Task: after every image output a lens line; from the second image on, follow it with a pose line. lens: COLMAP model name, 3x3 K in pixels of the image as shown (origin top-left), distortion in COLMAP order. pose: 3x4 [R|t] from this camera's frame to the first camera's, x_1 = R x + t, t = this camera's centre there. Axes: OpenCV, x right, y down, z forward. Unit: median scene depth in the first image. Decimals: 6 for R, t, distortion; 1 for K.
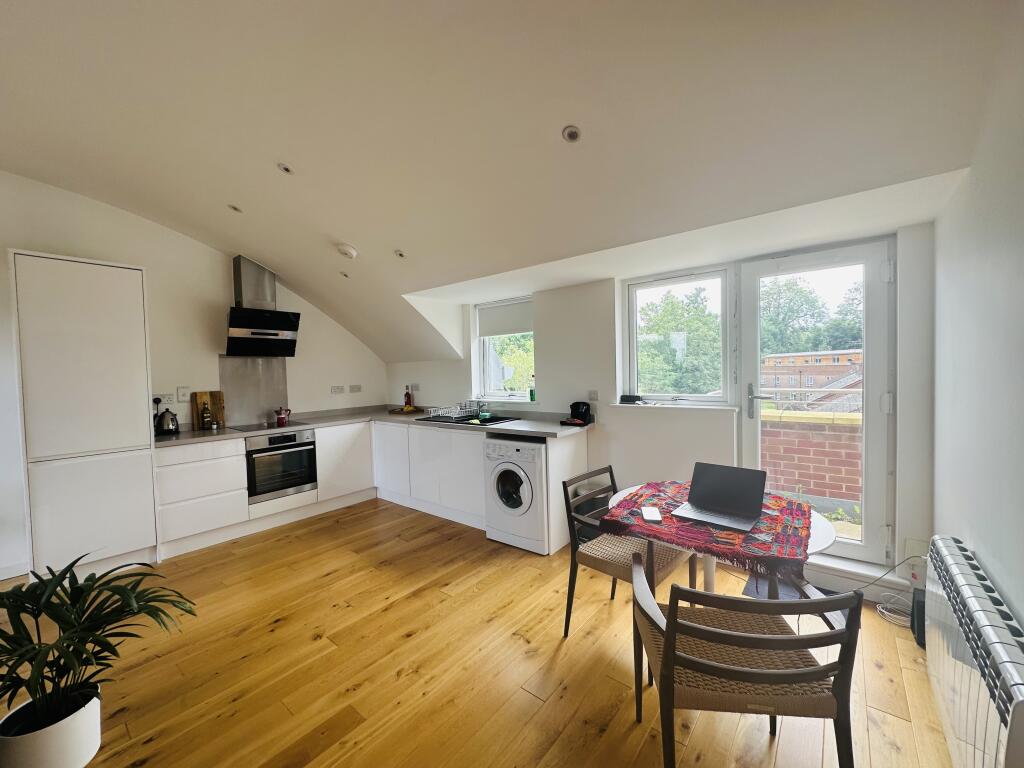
lens RADIAL K [[404.8, 0, 512.0], [0, 404.8, 384.0], [0, 0, 1]] dist [-0.000460, -0.000092]
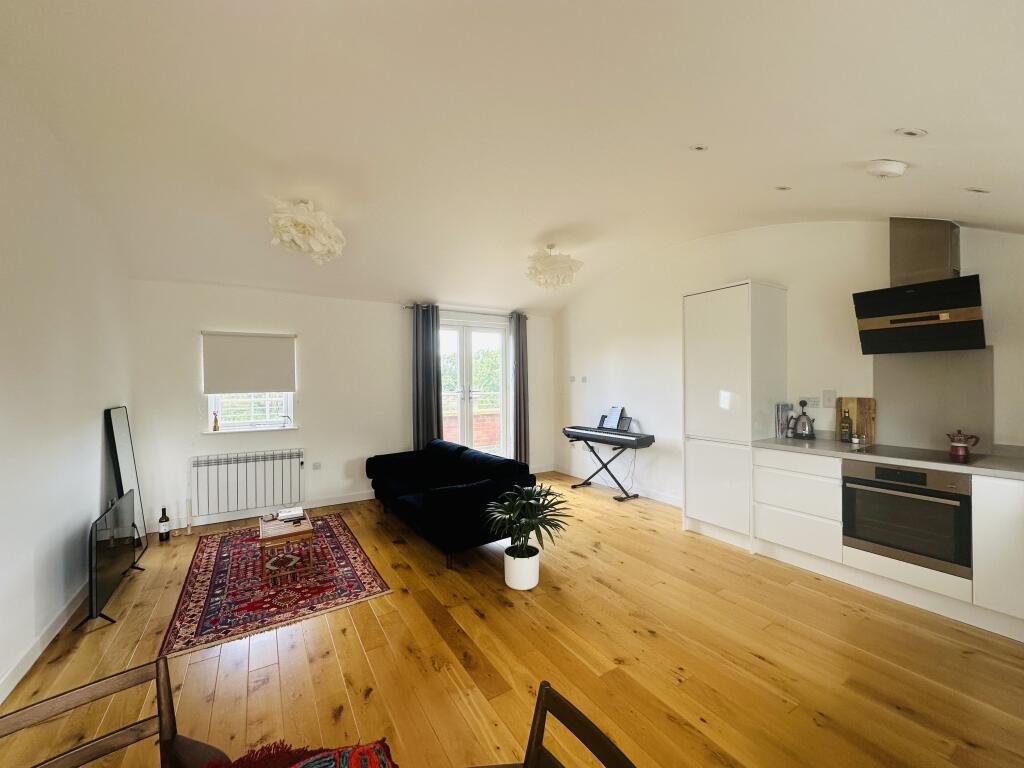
lens RADIAL K [[404.8, 0, 512.0], [0, 404.8, 384.0], [0, 0, 1]] dist [-0.000460, -0.000092]
pose [[-0.323049, 0.033814, -0.945778, 0.283840], [-0.012002, 0.999135, 0.039821, -0.035876], [0.946306, 0.024215, -0.322364, 0.622479]]
